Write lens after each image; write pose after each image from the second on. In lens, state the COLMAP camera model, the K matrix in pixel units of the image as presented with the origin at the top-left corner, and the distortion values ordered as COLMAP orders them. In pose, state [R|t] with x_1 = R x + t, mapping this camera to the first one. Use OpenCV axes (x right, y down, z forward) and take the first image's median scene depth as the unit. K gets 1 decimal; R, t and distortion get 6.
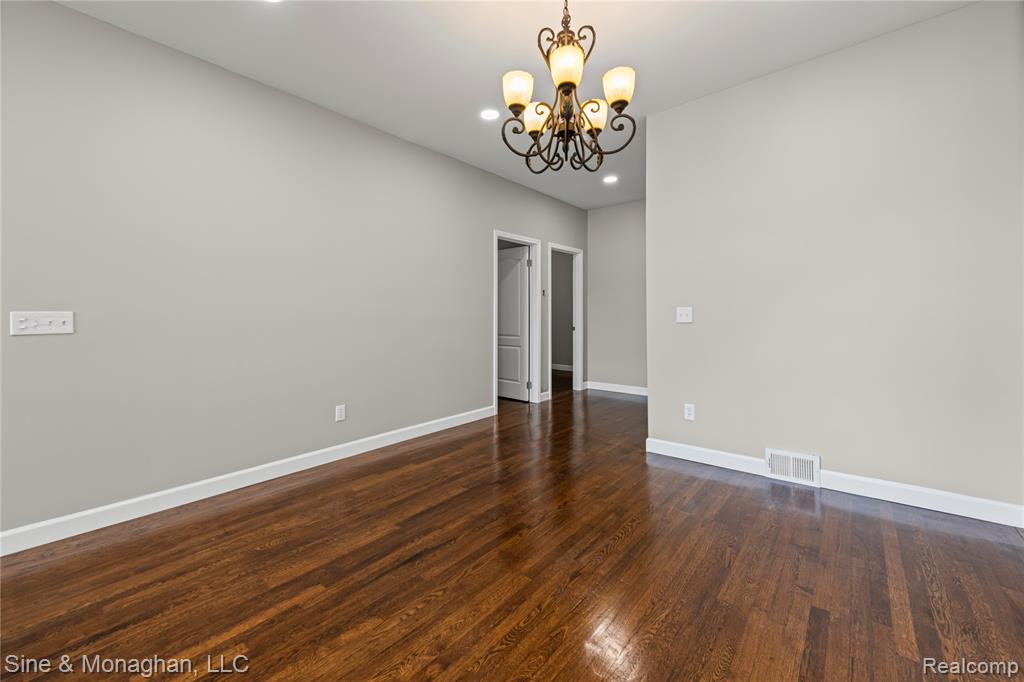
lens RADIAL K [[414.0, 0, 526.9], [0, 414.0, 321.4], [0, 0, 1]] dist [0.004537, -0.000785]
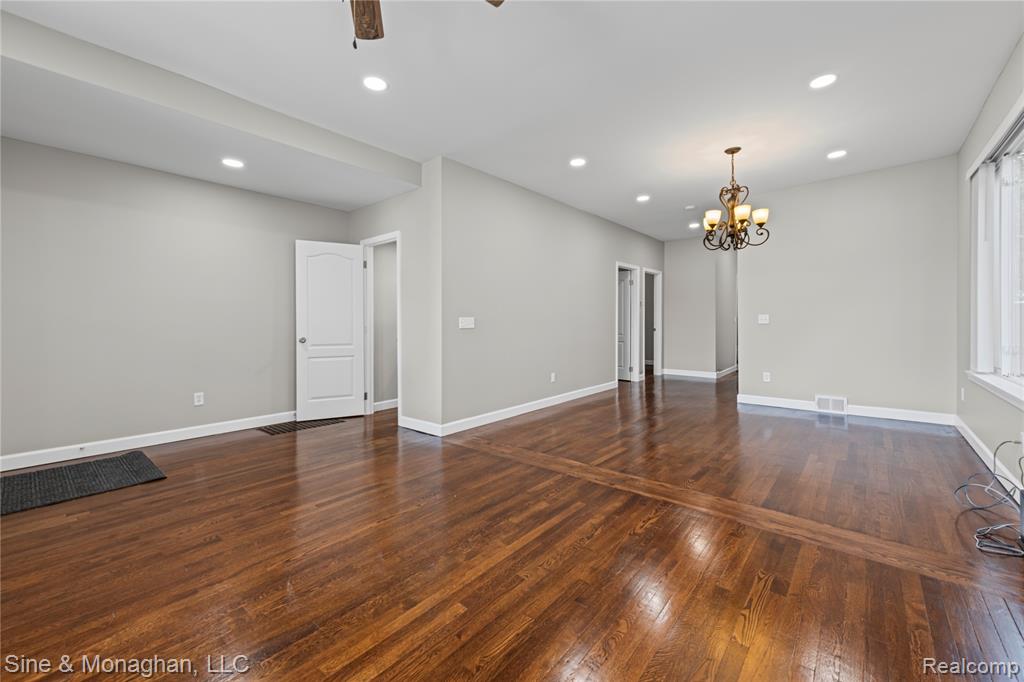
lens RADIAL K [[414.0, 0, 518.2], [0, 414.0, 331.6], [0, 0, 1]] dist [0.004537, -0.000785]
pose [[0.999588, 0.000060, -0.028718, -0.386854], [0.000279, 0.999931, 0.011780, 0.009906], [0.028717, -0.011783, 0.999518, -0.483249]]
